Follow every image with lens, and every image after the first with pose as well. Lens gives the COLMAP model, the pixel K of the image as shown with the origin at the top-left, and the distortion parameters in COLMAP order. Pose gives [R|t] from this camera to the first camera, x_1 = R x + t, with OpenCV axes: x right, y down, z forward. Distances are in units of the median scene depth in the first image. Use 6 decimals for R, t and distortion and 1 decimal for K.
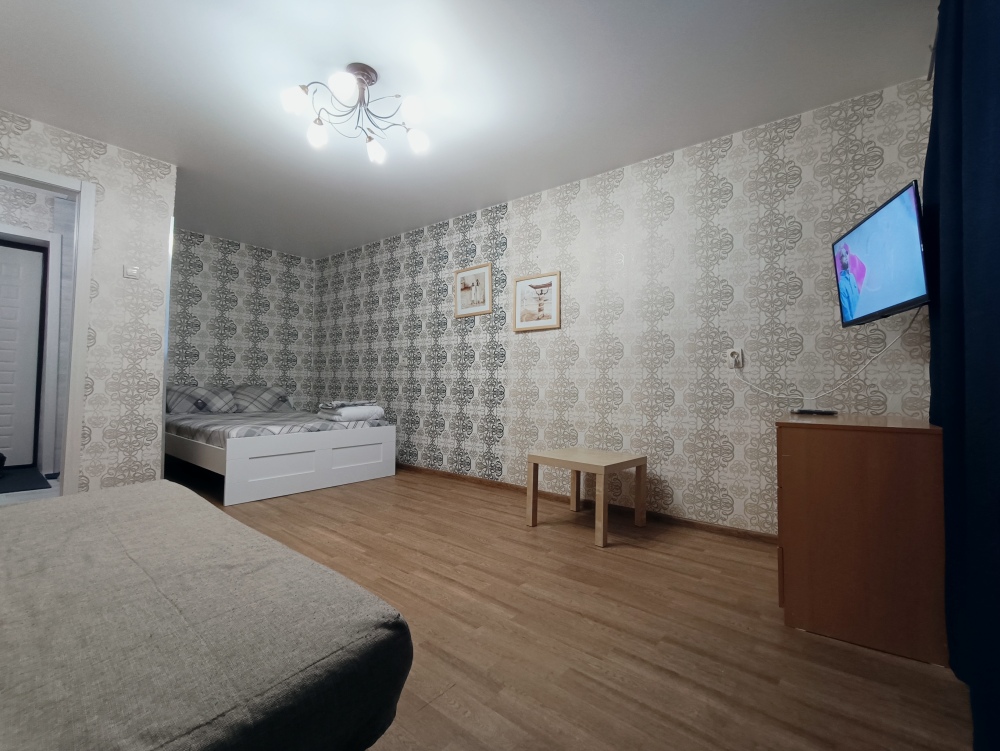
lens RADIAL K [[449.9, 0, 503.7], [0, 449.9, 370.6], [0, 0, 1]] dist [-0.007687, 0.002321]
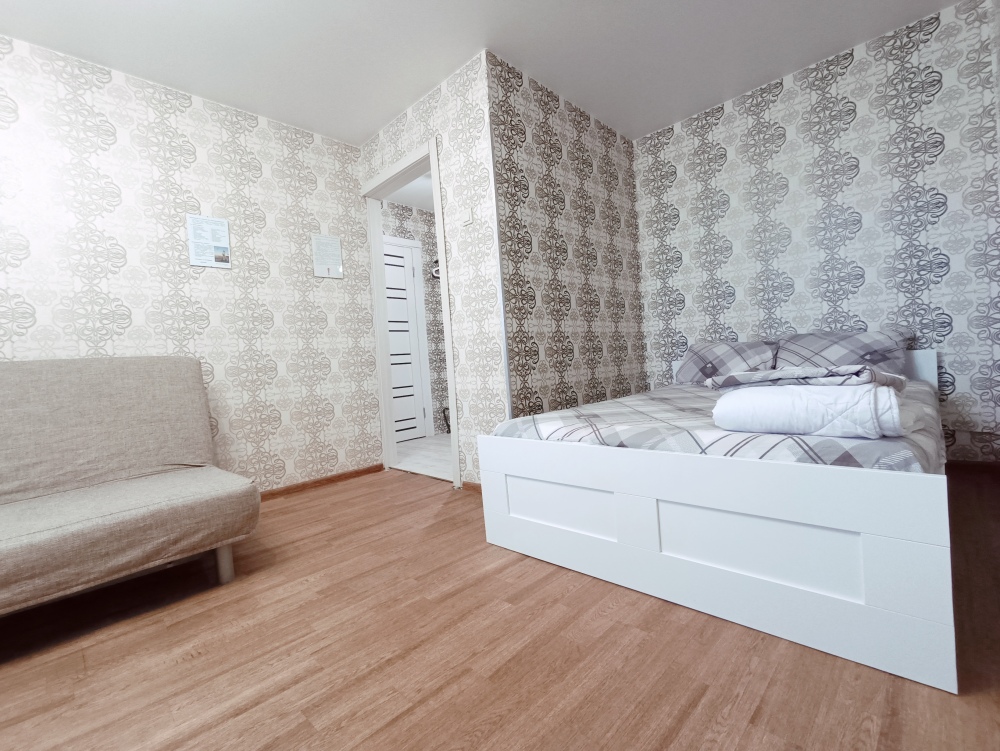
lens RADIAL K [[449.9, 0, 508.0], [0, 449.9, 369.0], [0, 0, 1]] dist [-0.007687, 0.002321]
pose [[-0.085473, 0.009531, -0.996295, -0.001353], [0.096863, 0.995297, 0.001212, 0.051352], [0.991621, -0.096401, -0.085994, 0.877115]]
